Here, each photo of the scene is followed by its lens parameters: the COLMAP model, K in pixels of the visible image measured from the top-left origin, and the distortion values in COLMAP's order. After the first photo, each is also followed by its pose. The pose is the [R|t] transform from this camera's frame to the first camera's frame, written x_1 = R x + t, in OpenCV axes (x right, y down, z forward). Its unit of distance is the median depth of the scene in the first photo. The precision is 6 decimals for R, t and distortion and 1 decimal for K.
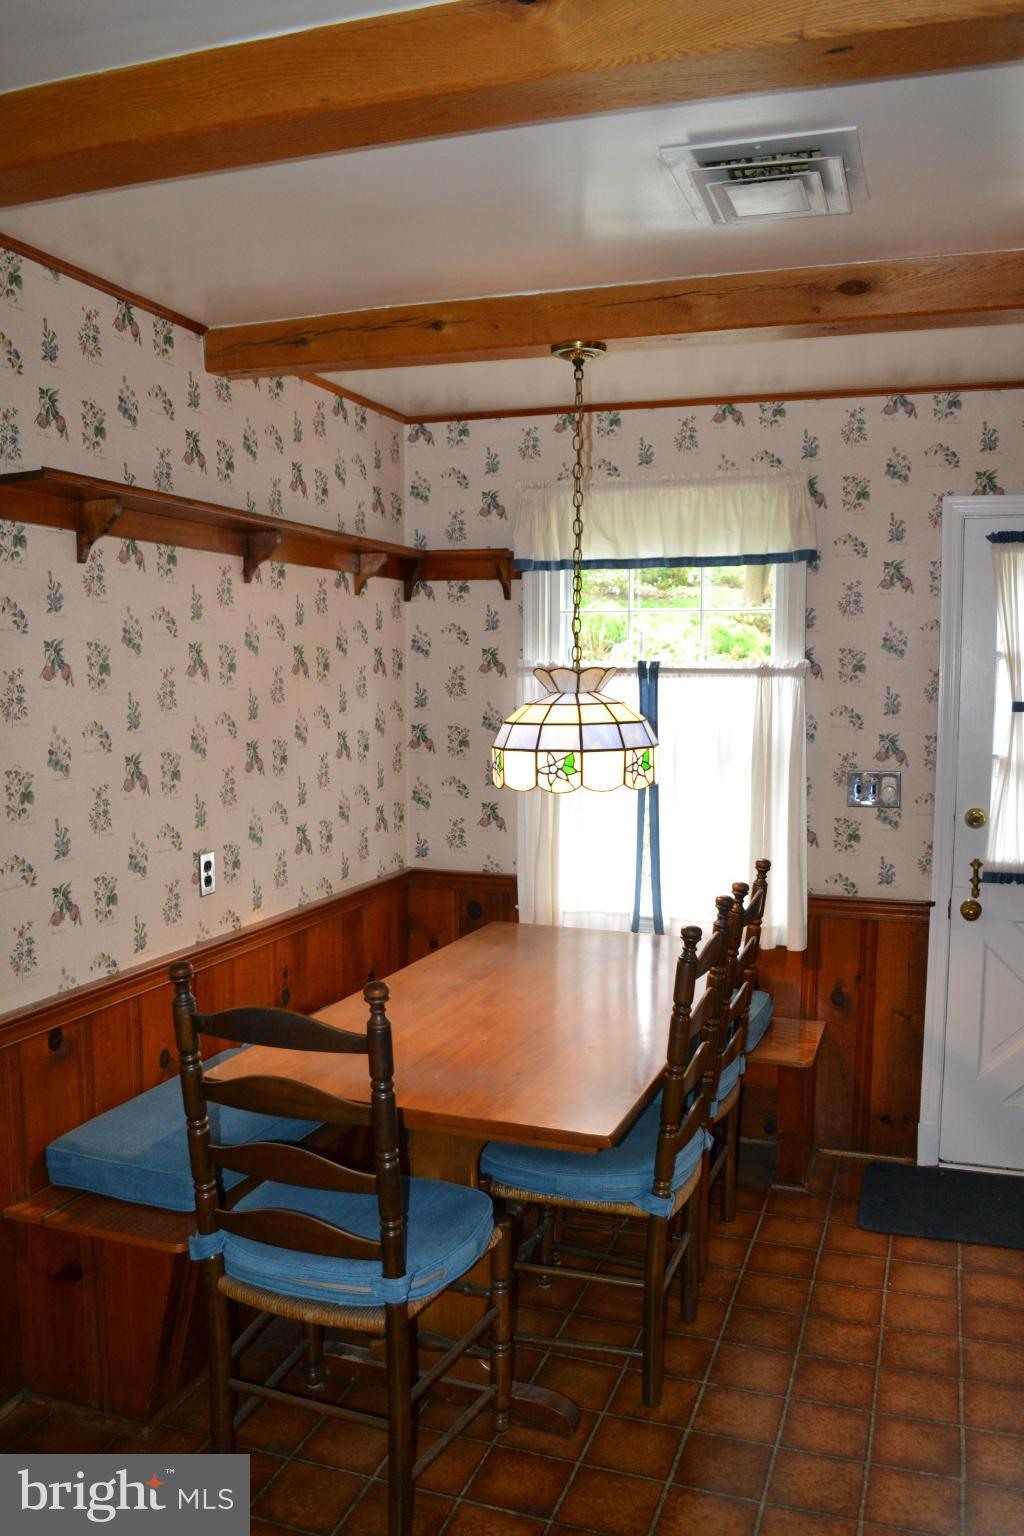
lens RADIAL K [[1225.8, 0, 512.0], [0, 1225.8, 768.0], [0, 0, 1]] dist [-0.087192, 0.010639]
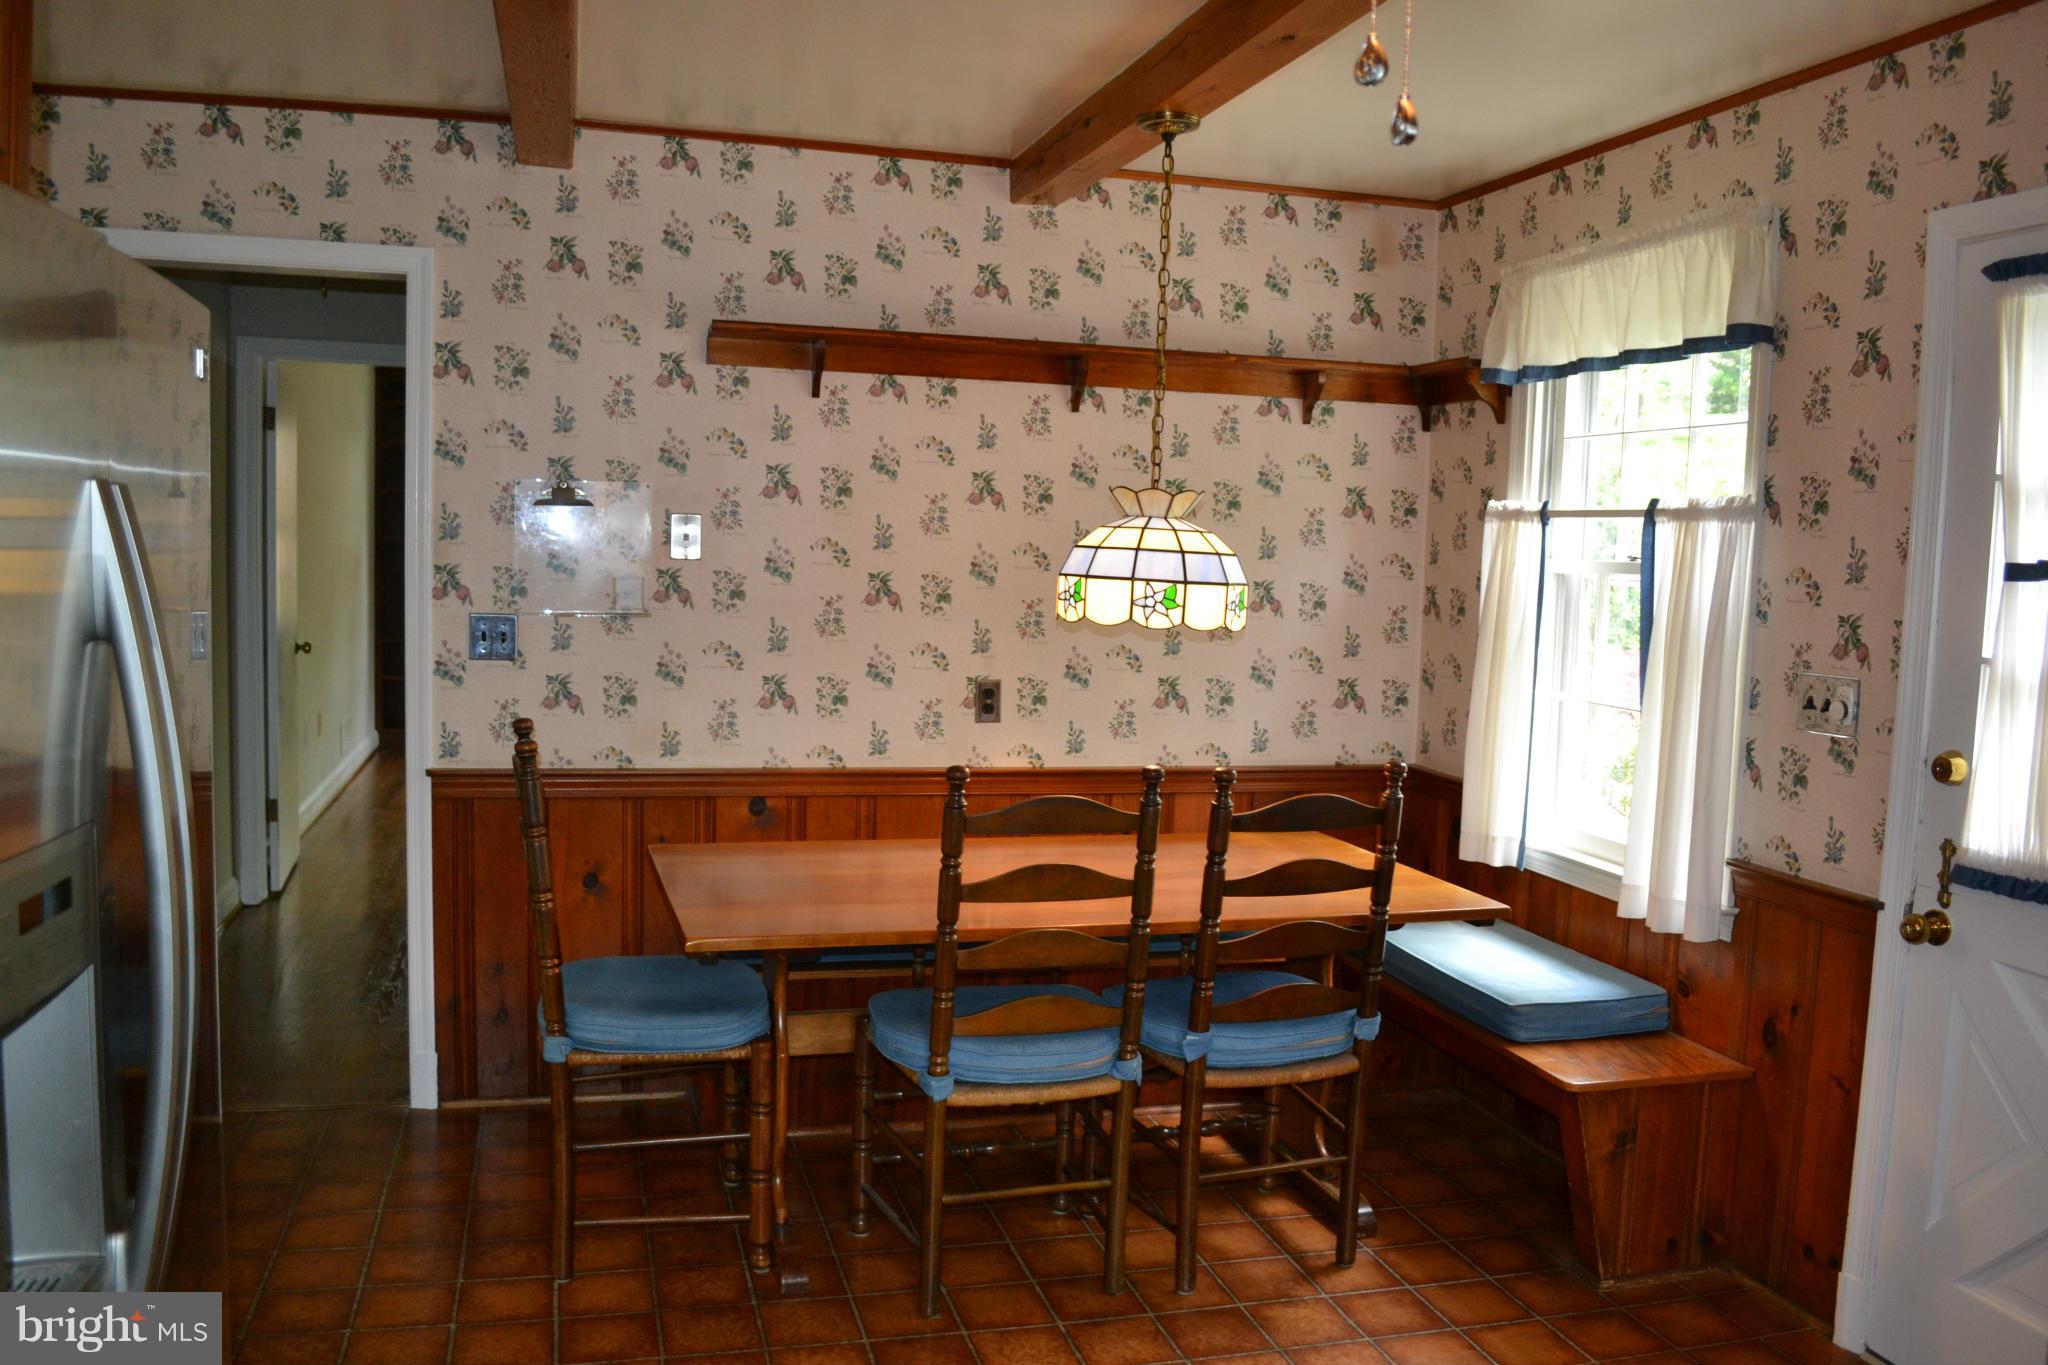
lens RADIAL K [[1634.4, 0, 1016.2], [0, 1634.4, 683.3], [0, 0, 1]] dist [-0.087192, 0.010639]
pose [[0.564698, 0.085224, -0.820886, 0.766669], [-0.097874, 0.994550, 0.035925, 0.018696], [0.819474, 0.060057, 0.569961, 0.217745]]
